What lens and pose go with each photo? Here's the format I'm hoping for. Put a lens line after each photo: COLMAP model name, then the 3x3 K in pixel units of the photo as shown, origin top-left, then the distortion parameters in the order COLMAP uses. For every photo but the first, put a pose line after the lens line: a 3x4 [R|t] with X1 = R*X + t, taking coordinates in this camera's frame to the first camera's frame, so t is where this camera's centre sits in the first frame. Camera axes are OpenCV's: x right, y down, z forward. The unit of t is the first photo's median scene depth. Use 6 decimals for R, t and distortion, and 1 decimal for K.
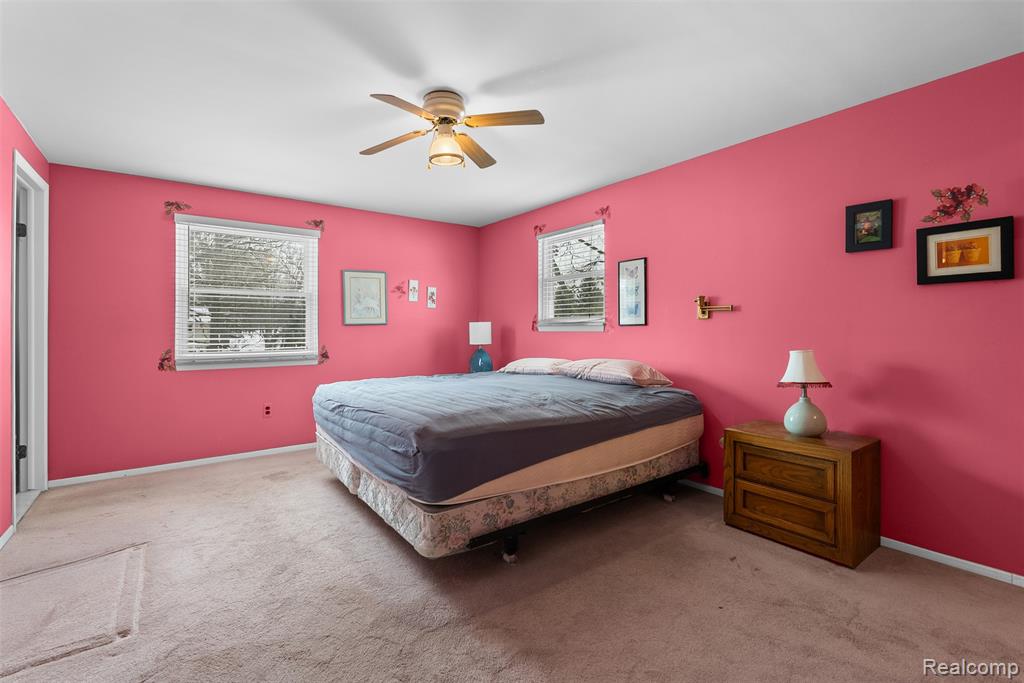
lens RADIAL K [[452.2, 0, 510.2], [0, 452.2, 331.1], [0, 0, 1]] dist [-0.008230, 0.001049]
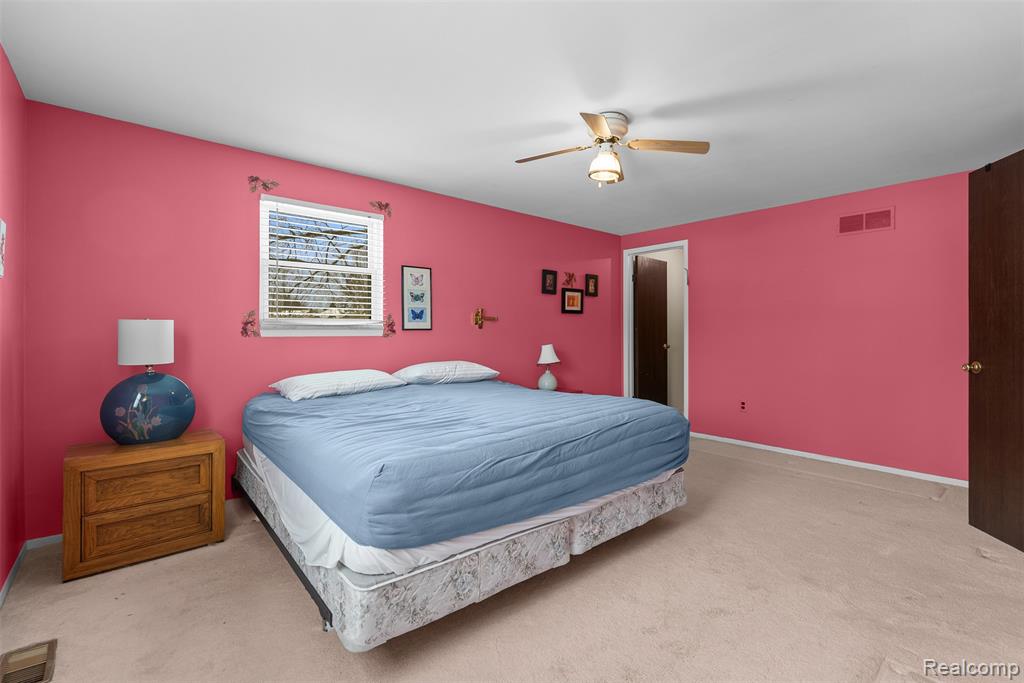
lens RADIAL K [[452.2, 0, 510.6], [0, 452.2, 339.5], [0, 0, 1]] dist [-0.008230, 0.001049]
pose [[-0.059020, -0.011363, 0.998192, -1.149465], [0.007036, 0.999906, 0.011799, -0.001380], [-0.998232, 0.007720, -0.058934, 1.233154]]
